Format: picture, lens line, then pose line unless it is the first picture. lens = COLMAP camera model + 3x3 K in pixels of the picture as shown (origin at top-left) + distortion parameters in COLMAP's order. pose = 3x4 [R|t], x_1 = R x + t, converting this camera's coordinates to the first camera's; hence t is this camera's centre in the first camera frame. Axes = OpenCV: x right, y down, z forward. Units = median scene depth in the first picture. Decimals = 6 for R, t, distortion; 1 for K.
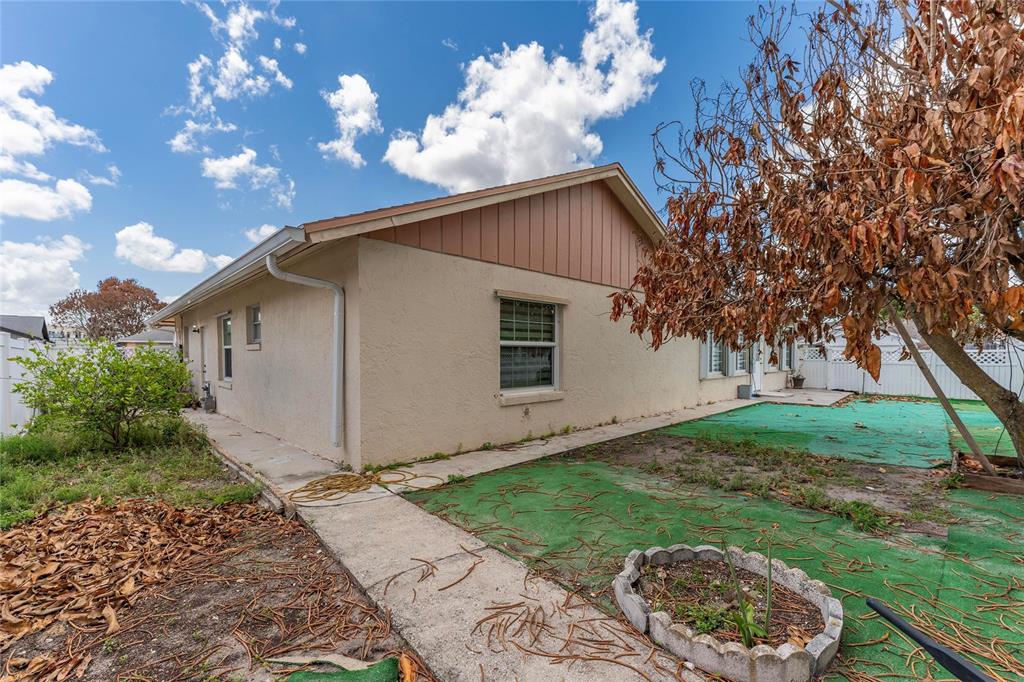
lens RADIAL K [[412.0, 0, 512.0], [0, 412.0, 341.0], [0, 0, 1]] dist [0.000048, 0.000008]
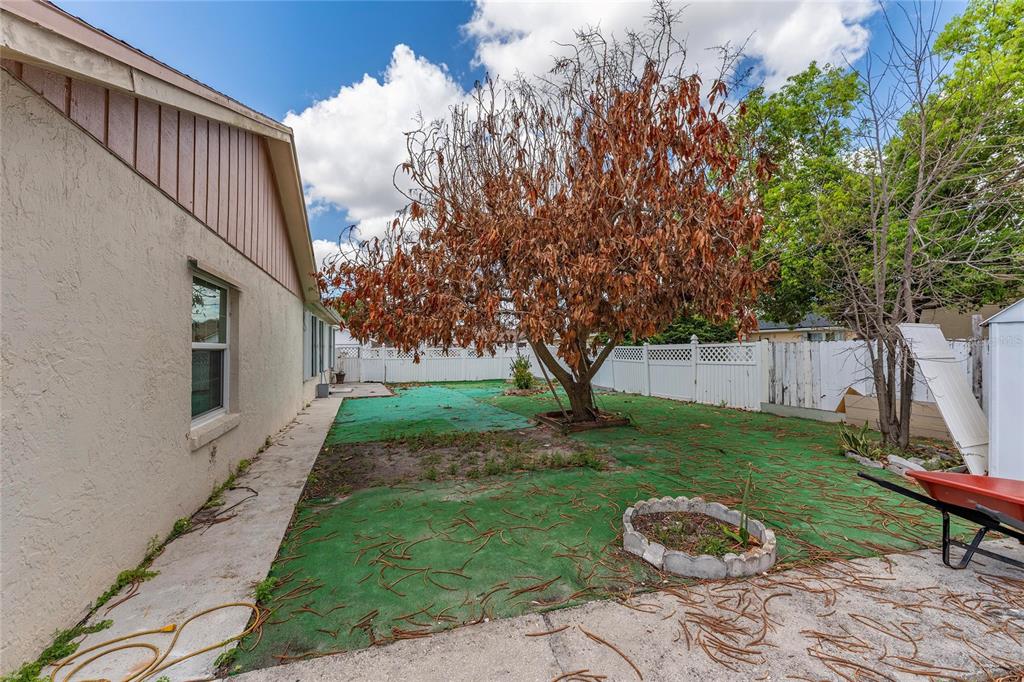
lens RADIAL K [[412.0, 0, 512.0], [0, 412.0, 341.0], [0, 0, 1]] dist [0.000048, 0.000008]
pose [[0.441550, 0.010249, 0.897178, -0.523251], [-0.014773, 0.999882, -0.004152, -0.009072], [-0.897115, -0.011421, 0.441649, 0.473990]]
